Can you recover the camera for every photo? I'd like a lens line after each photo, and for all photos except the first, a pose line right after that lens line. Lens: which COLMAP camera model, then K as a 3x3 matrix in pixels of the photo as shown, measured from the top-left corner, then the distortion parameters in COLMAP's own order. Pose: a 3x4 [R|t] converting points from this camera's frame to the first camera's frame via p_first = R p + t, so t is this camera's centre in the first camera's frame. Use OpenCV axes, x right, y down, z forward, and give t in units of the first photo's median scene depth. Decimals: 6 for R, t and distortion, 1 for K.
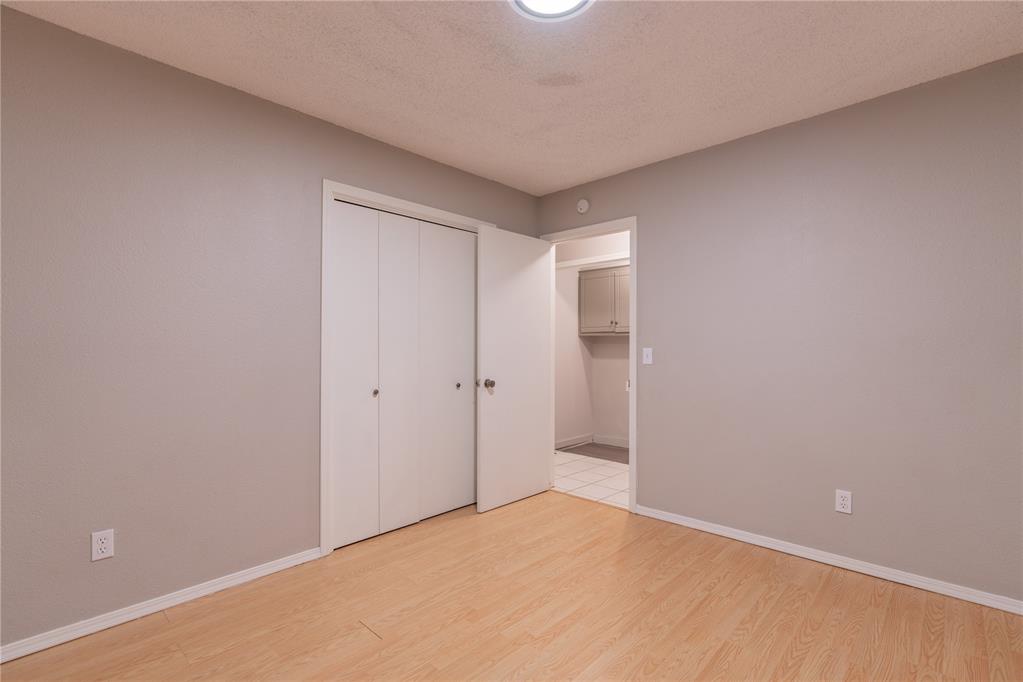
lens RADIAL K [[463.5, 0, 516.0], [0, 463.5, 340.3], [0, 0, 1]] dist [-0.008464, 0.002855]
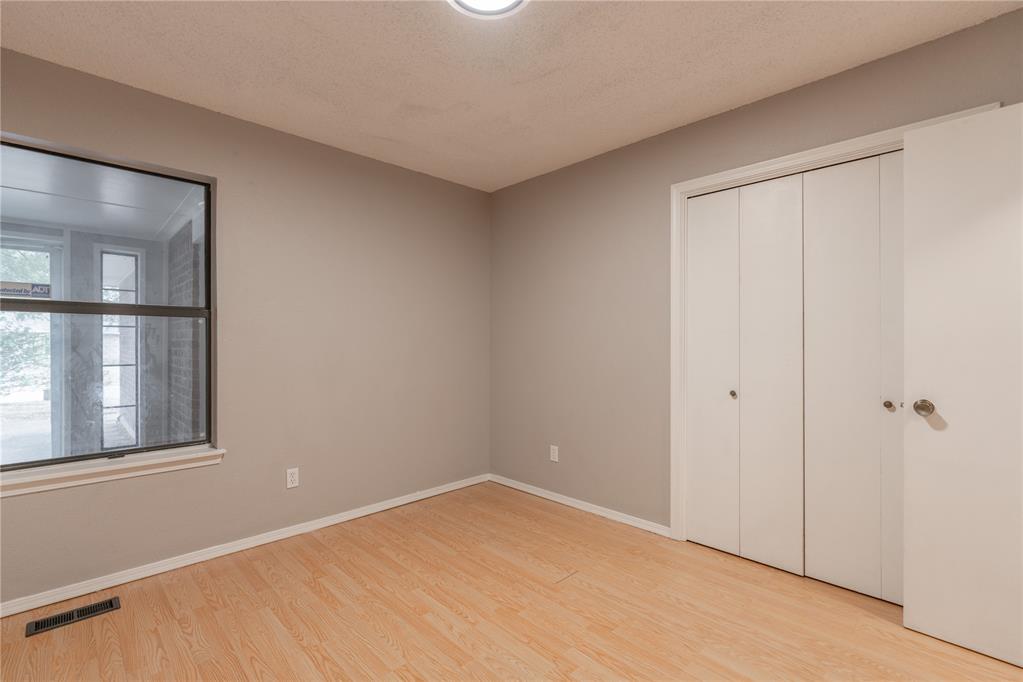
lens RADIAL K [[463.5, 0, 516.3], [0, 463.5, 342.4], [0, 0, 1]] dist [-0.008464, 0.002855]
pose [[-0.035616, -0.005332, -0.999351, 0.654921], [0.009742, 0.999936, -0.005683, 0.016729], [0.999318, -0.009938, -0.035562, 0.671087]]
